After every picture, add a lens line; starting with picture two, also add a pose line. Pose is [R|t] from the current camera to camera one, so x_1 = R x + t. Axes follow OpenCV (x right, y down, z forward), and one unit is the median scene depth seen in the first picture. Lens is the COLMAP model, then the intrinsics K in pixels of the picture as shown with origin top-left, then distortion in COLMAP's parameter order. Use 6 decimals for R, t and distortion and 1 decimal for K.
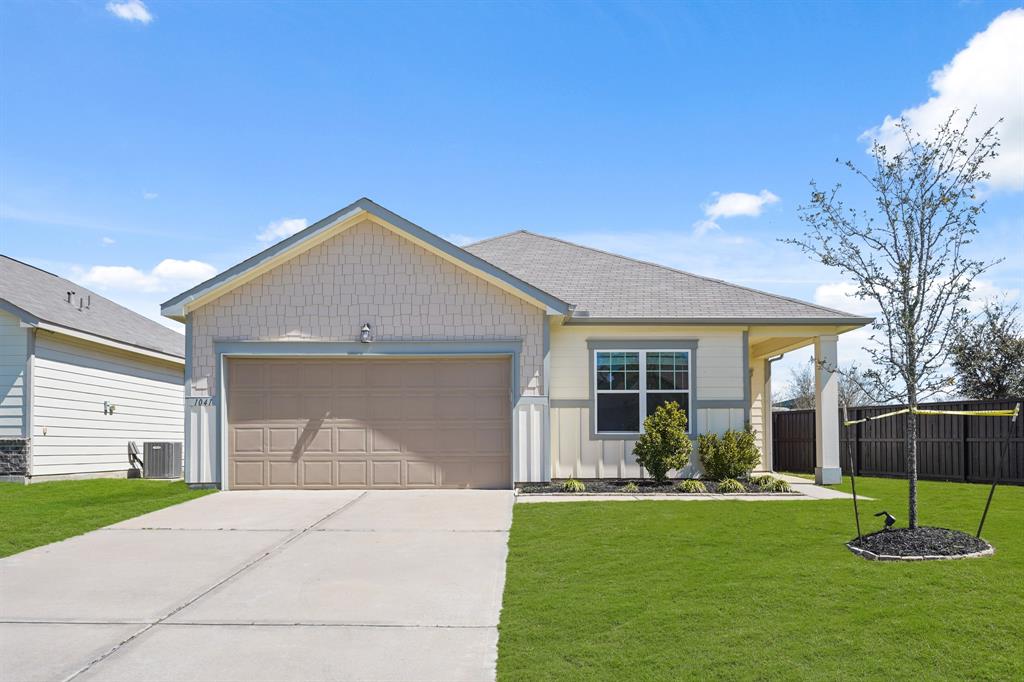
lens RADIAL K [[834.0, 0, 512.0], [0, 834.0, 341.0], [0, 0, 1]] dist [0.001201, 0.000972]
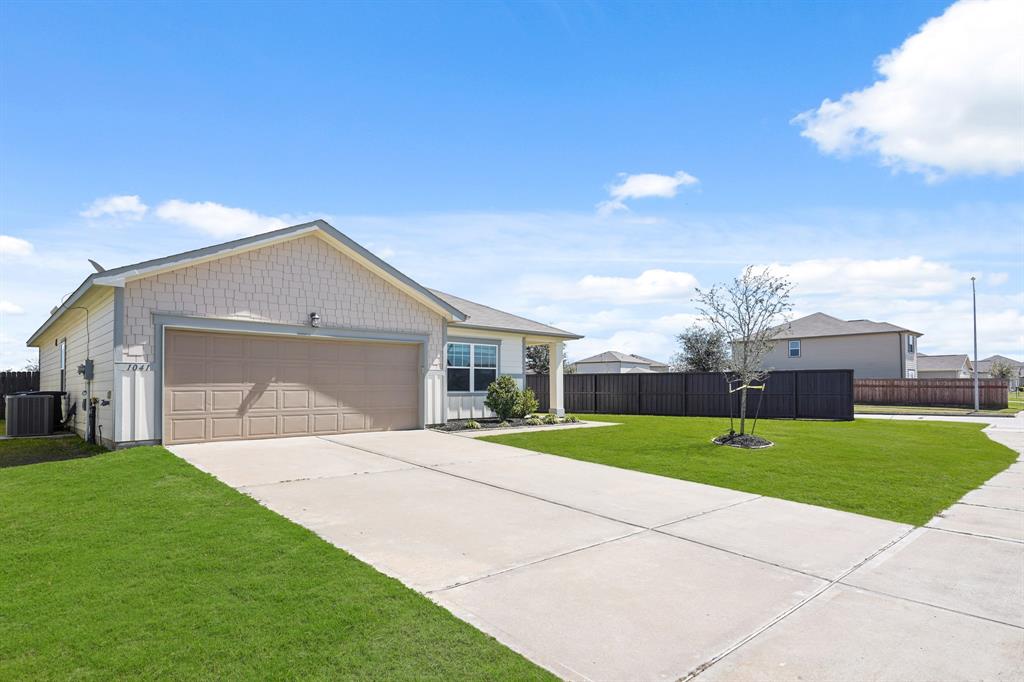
lens RADIAL K [[495.8, 0, 512.0], [0, 495.8, 341.0], [0, 0, 1]] dist [0.000483, 0.000222]
pose [[0.731065, 0.059630, 0.679697, -0.482513], [-0.075278, 0.997141, -0.006513, 0.005708], [-0.678142, -0.046405, 0.733464, 0.194659]]
